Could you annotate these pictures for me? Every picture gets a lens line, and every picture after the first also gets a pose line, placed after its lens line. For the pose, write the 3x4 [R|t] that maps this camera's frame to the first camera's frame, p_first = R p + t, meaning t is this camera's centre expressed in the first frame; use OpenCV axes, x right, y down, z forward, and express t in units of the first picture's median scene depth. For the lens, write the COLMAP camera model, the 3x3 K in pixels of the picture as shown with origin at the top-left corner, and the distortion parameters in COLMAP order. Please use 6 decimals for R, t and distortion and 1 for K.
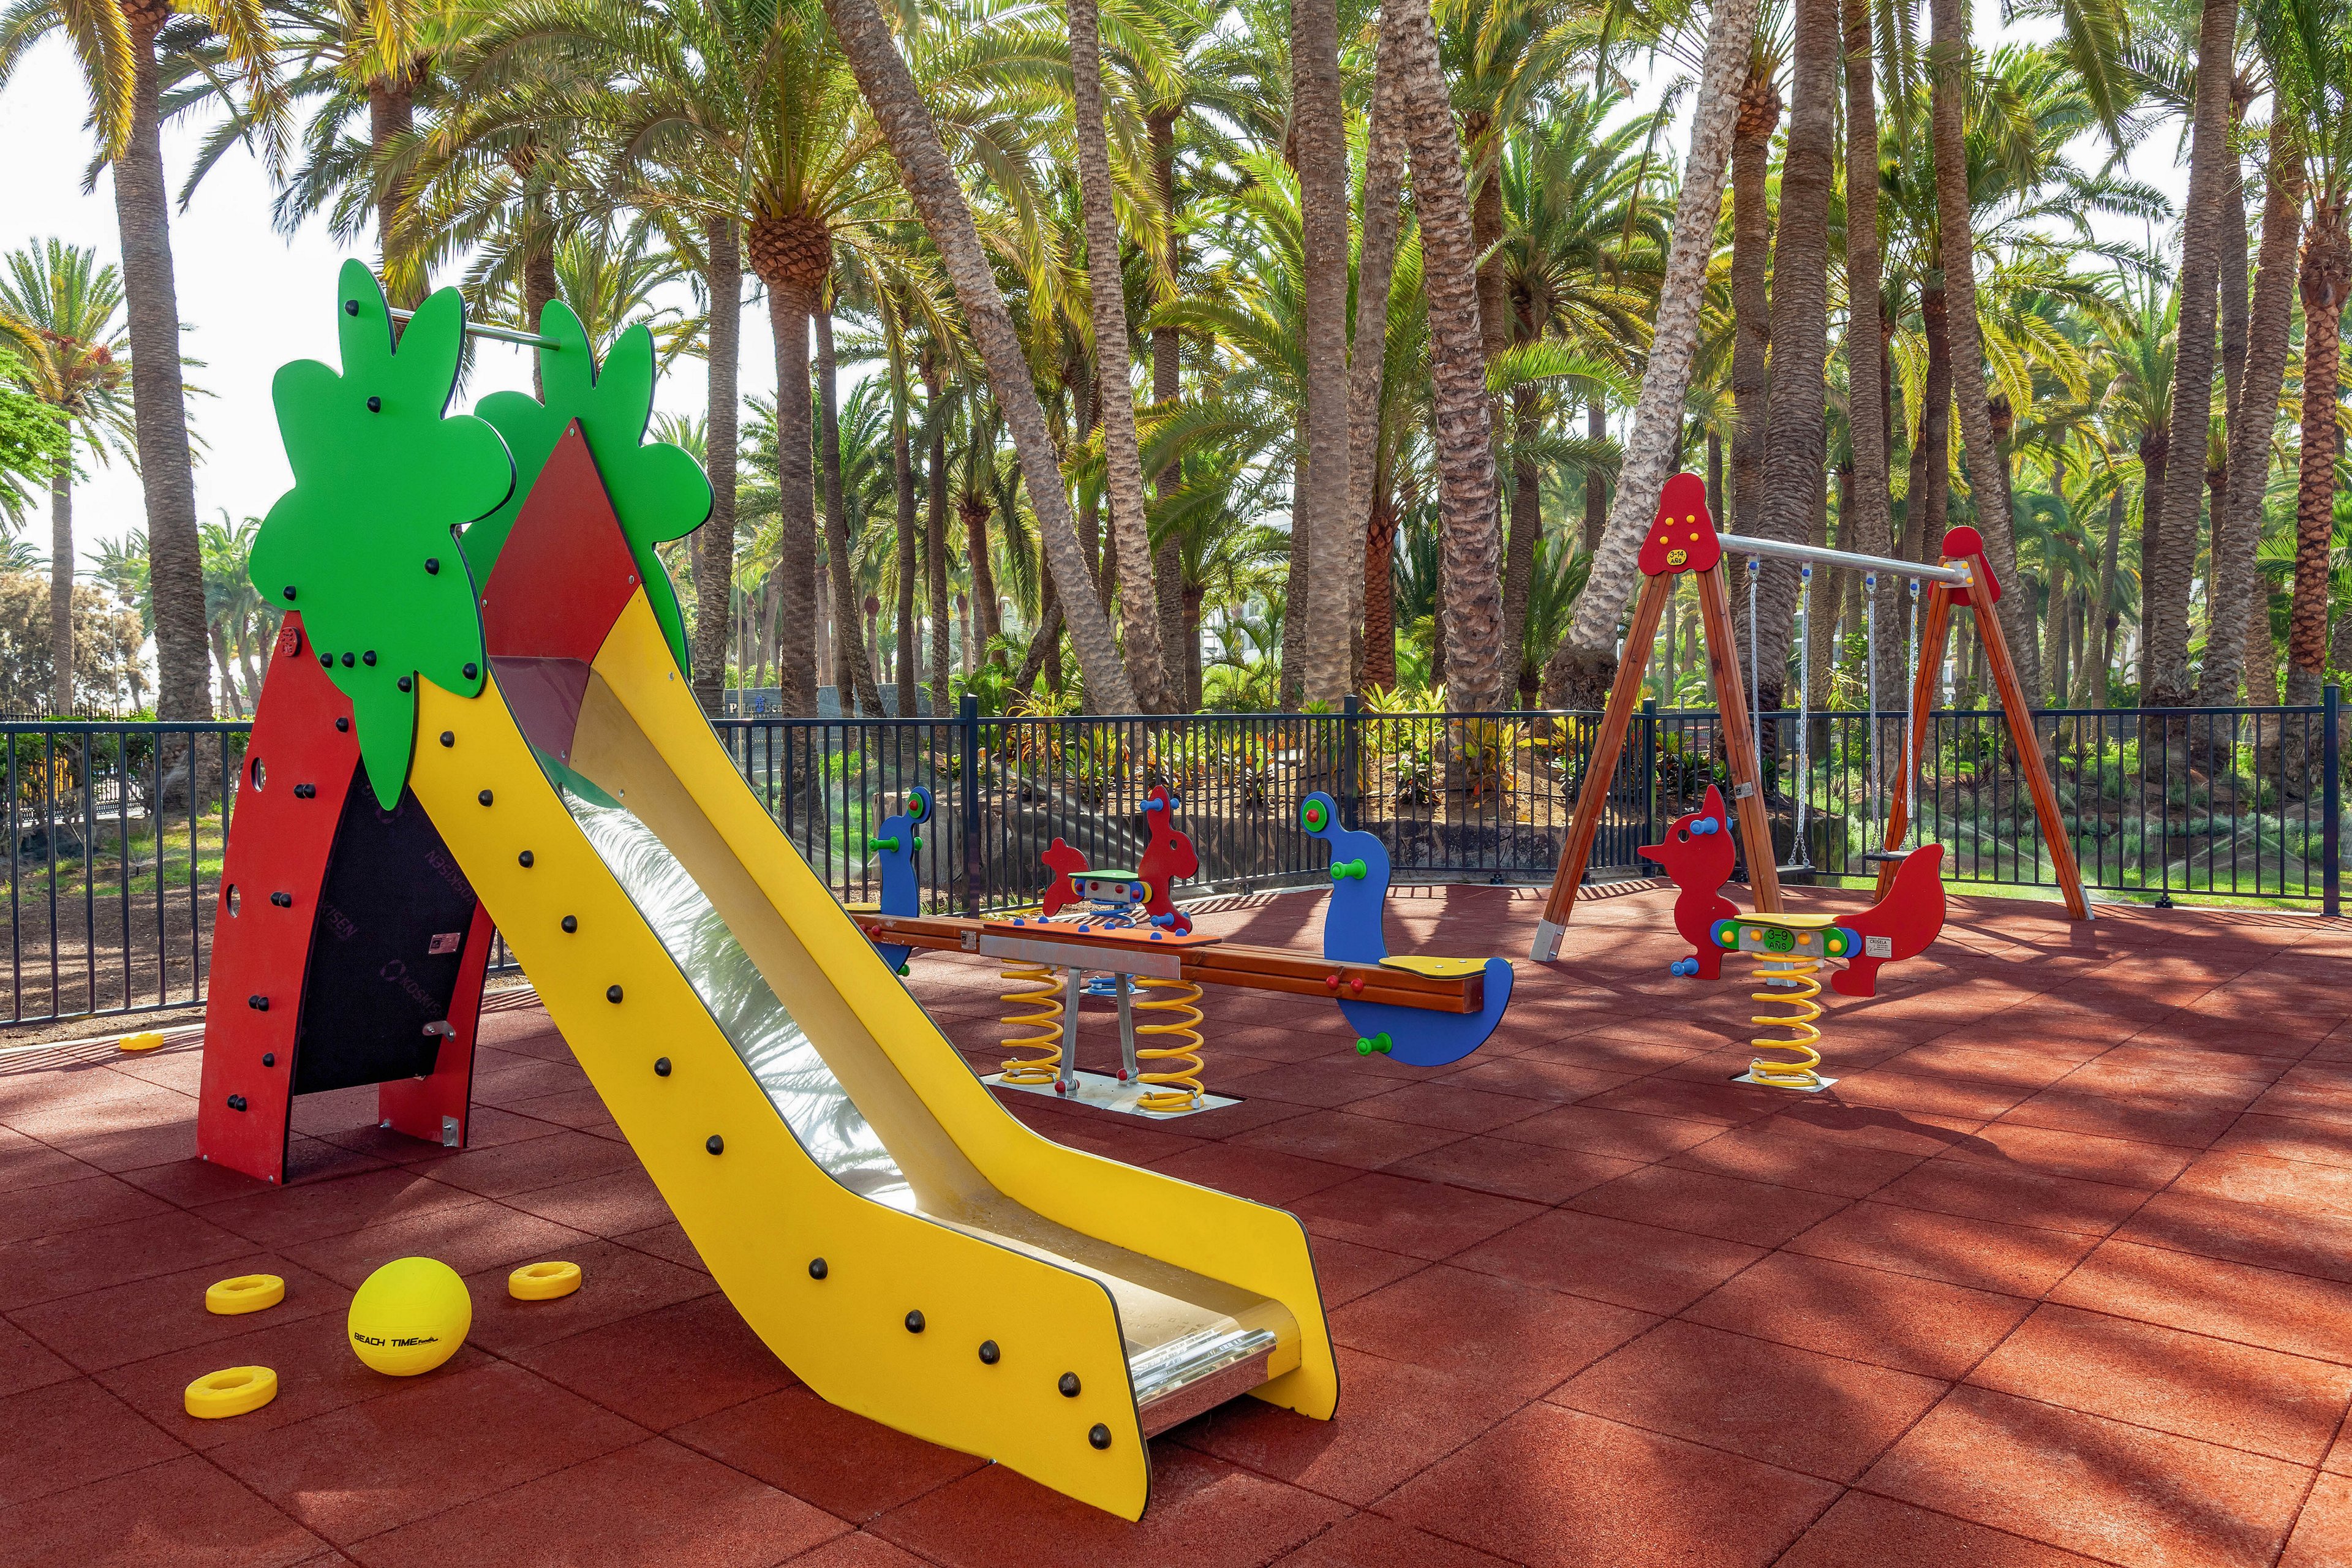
lens RADIAL K [[1674.0, 0, 1178.7], [0, 1674.0, 784.9], [0, 0, 1]] dist [0.004488, 0.000725]
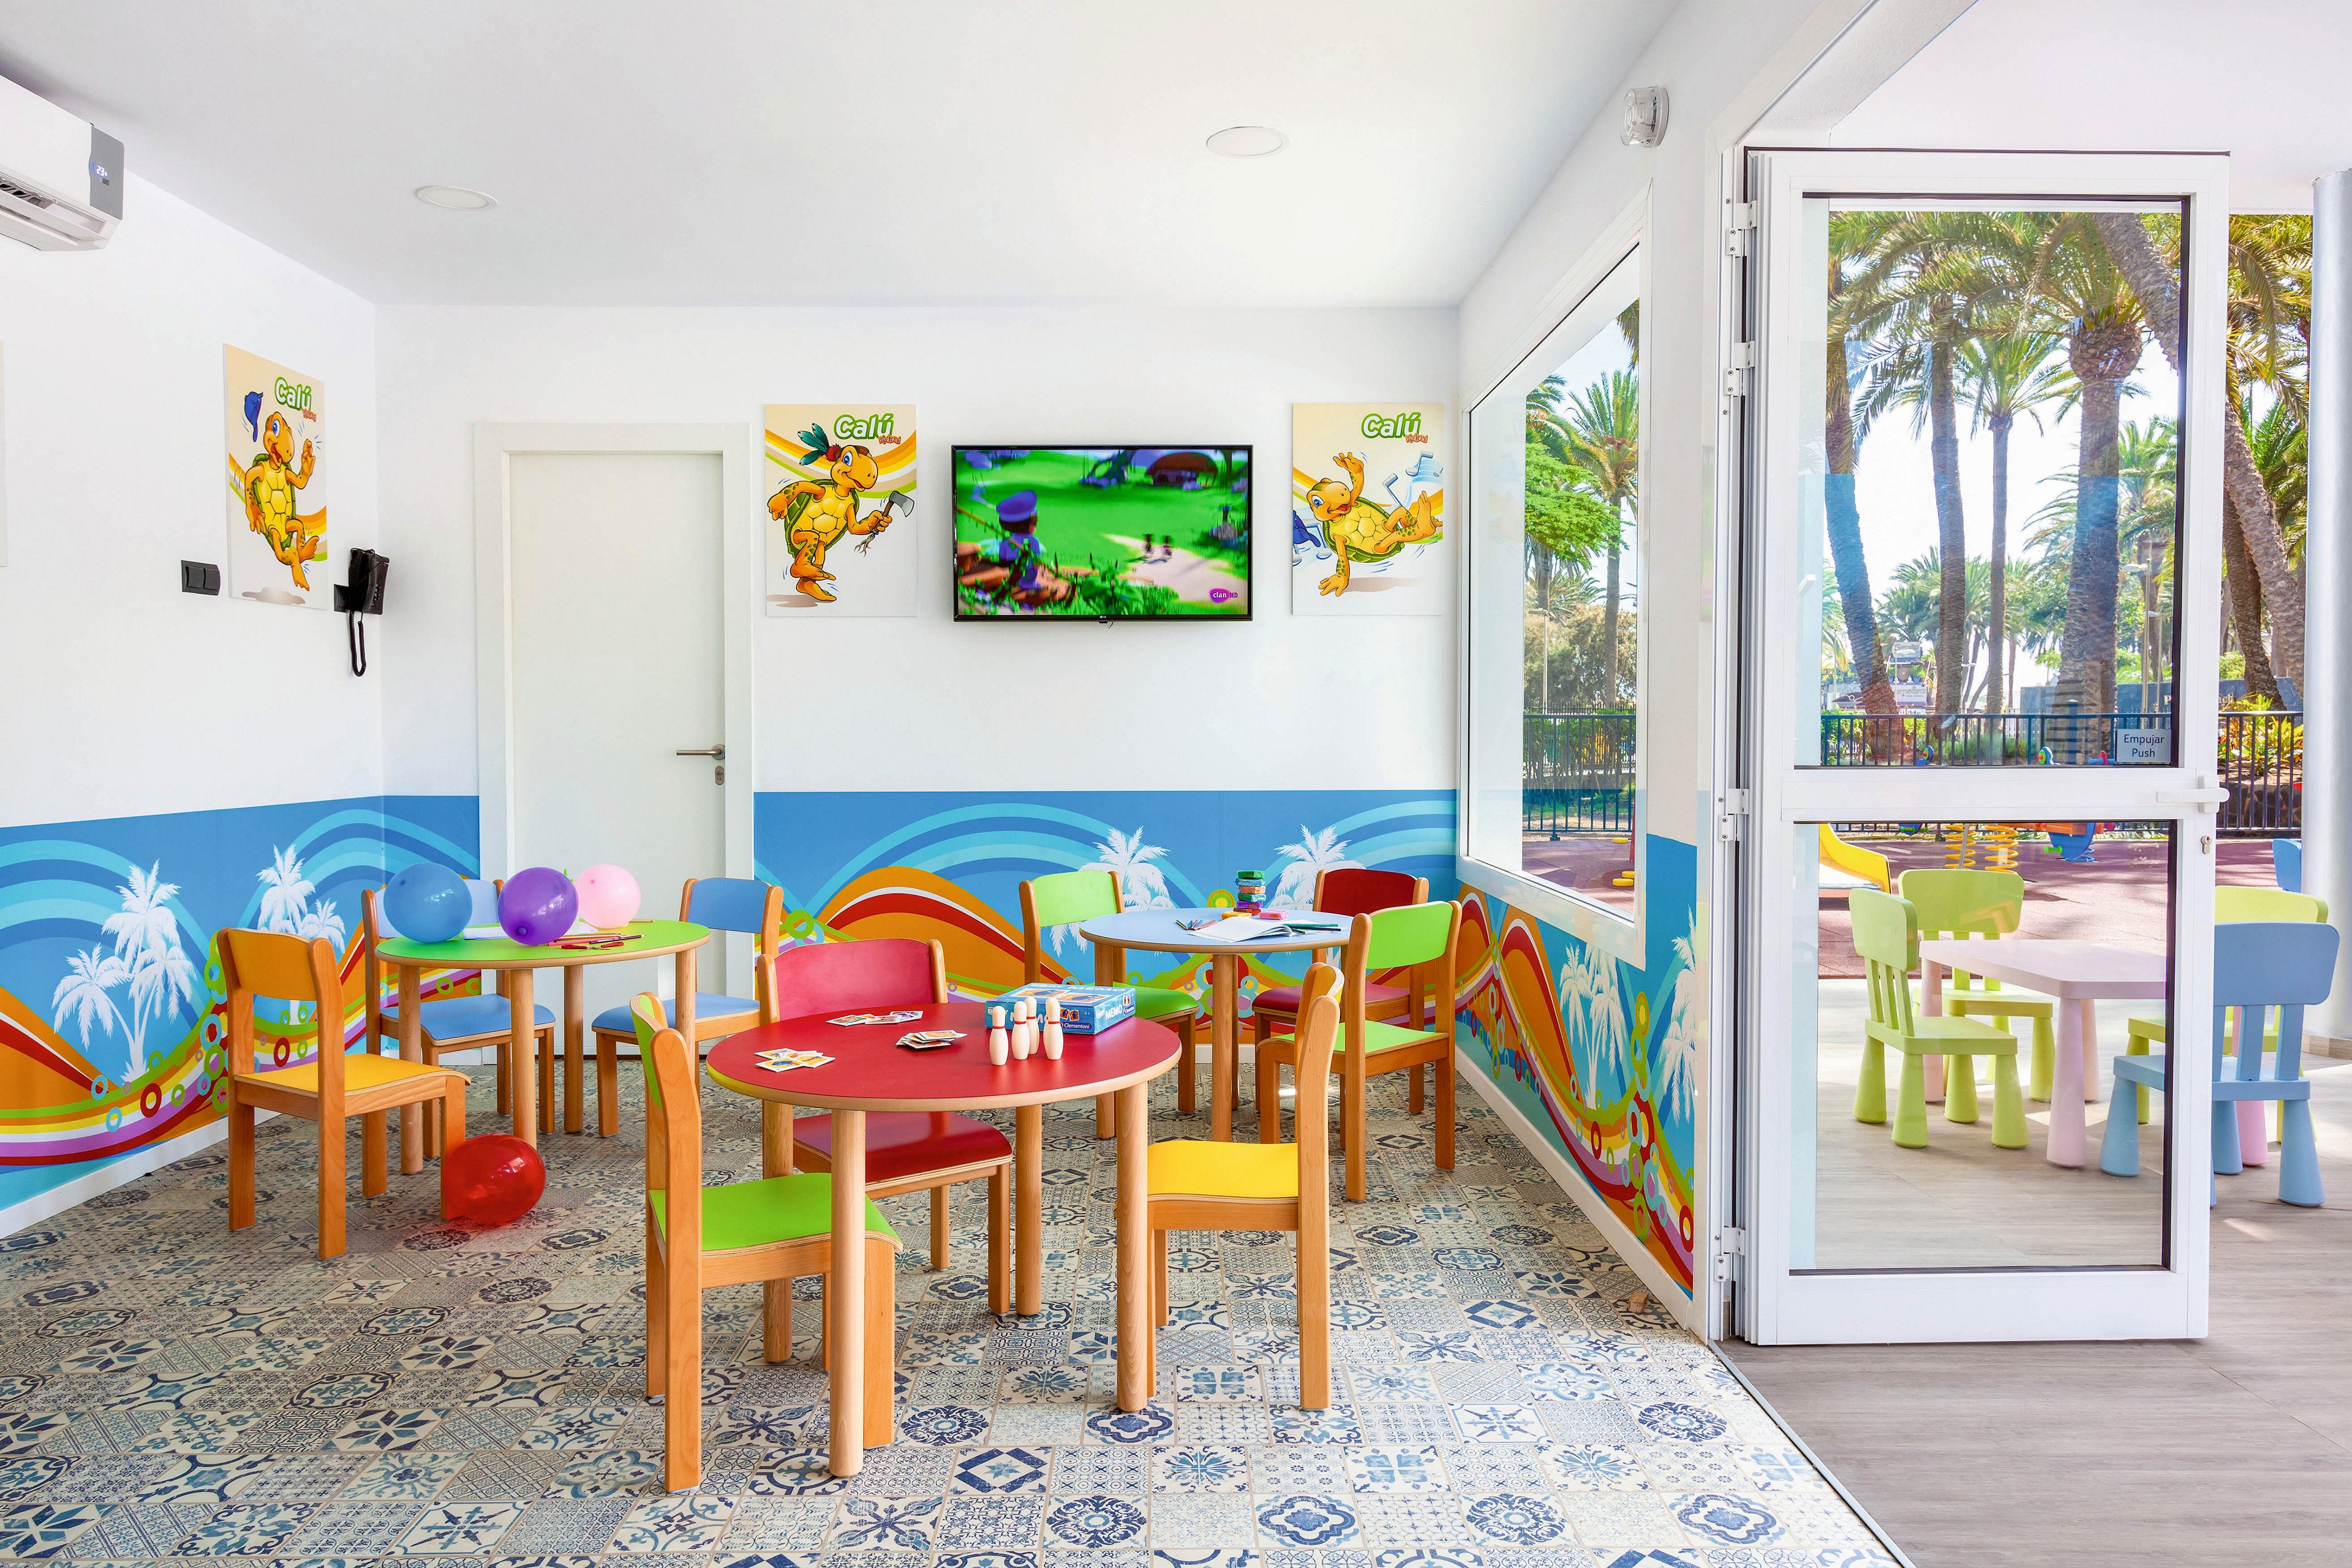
lens RADIAL K [[1674.0, 0, 1177.4], [0, 1674.0, 781.3], [0, 0, 1]] dist [0.004488, 0.000725]
pose [[0.666608, 0.032571, -0.744696, 0.149001], [-0.026382, 0.999450, 0.020098, 0.002150], [0.744941, 0.006250, 0.667101, -0.218012]]
